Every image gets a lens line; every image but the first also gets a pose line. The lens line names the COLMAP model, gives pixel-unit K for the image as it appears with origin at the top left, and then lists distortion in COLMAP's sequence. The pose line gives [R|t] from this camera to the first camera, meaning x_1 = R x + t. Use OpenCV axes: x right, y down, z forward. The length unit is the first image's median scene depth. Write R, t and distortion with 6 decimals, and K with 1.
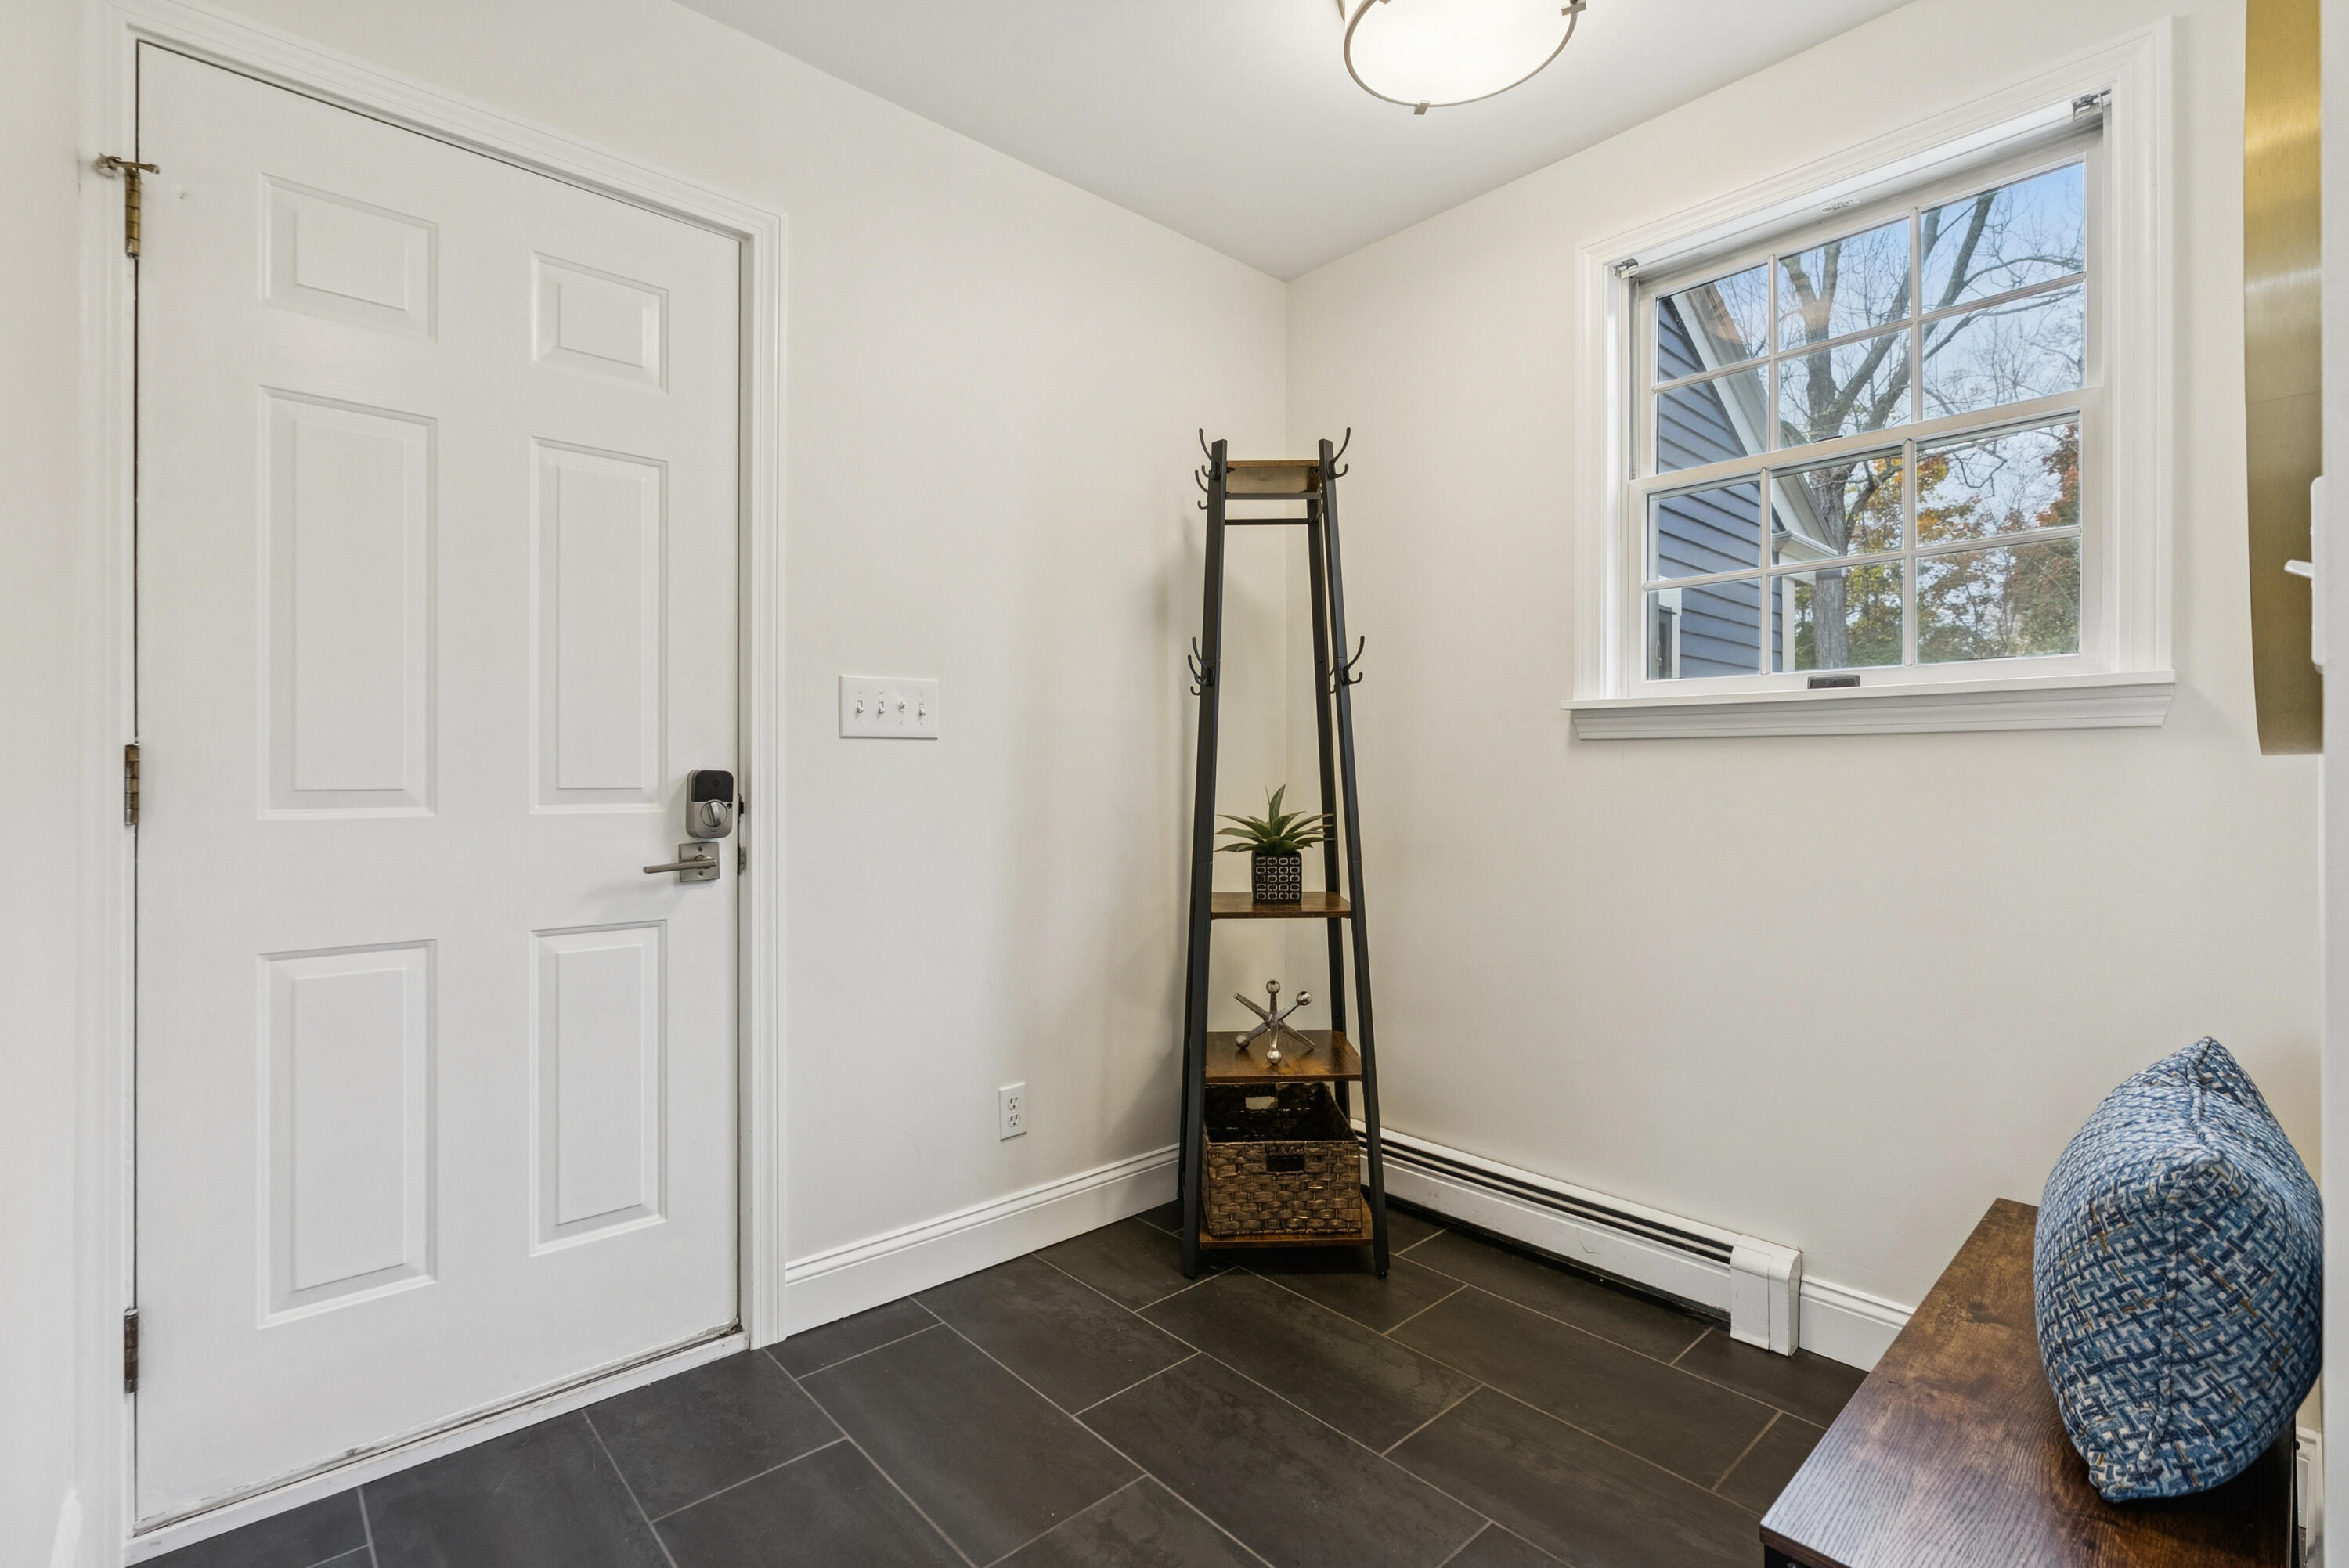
lens RADIAL K [[1076.4, 0, 1185.6], [0, 1076.4, 787.4], [0, 0, 1]] dist [-0.001336, 0.001012]
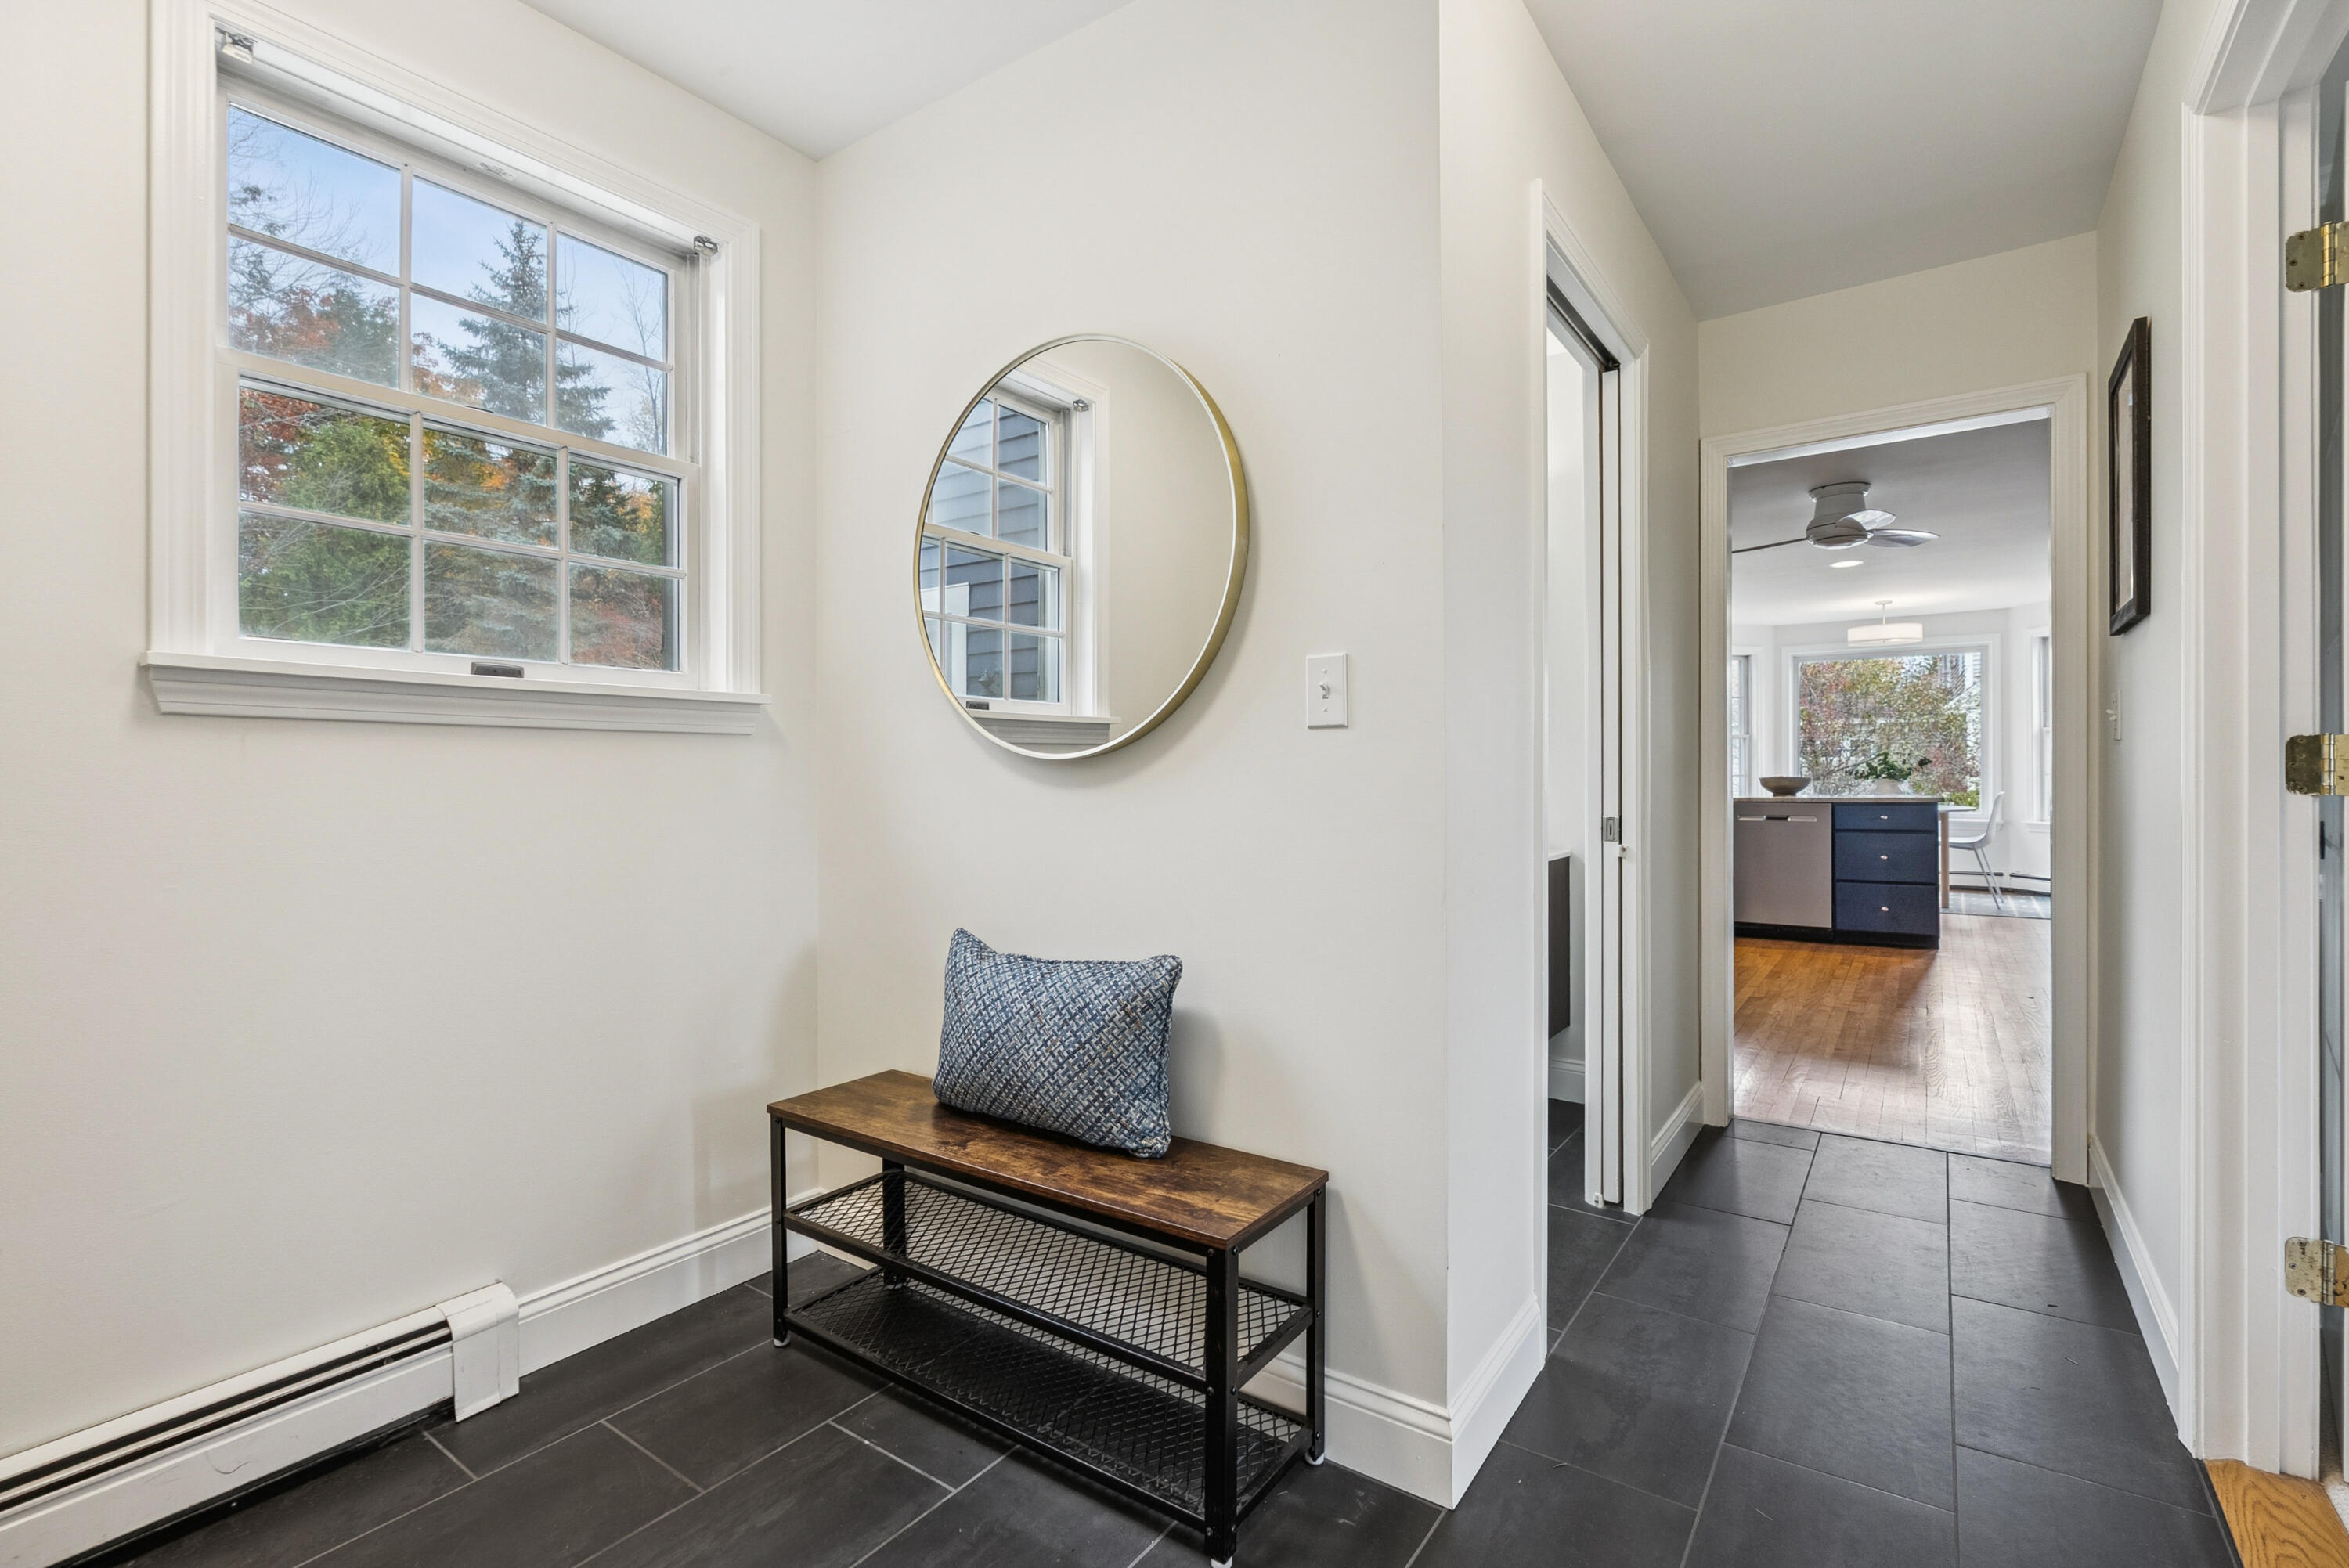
lens RADIAL K [[1076.4, 0, 1184.6], [0, 1076.4, 769.2], [0, 0, 1]] dist [-0.001336, 0.001012]
pose [[-0.207456, -0.002228, 0.978242, -0.450072], [0.000802, 0.999997, 0.002448, -0.012839], [-0.978244, 0.001293, -0.207453, 0.602131]]
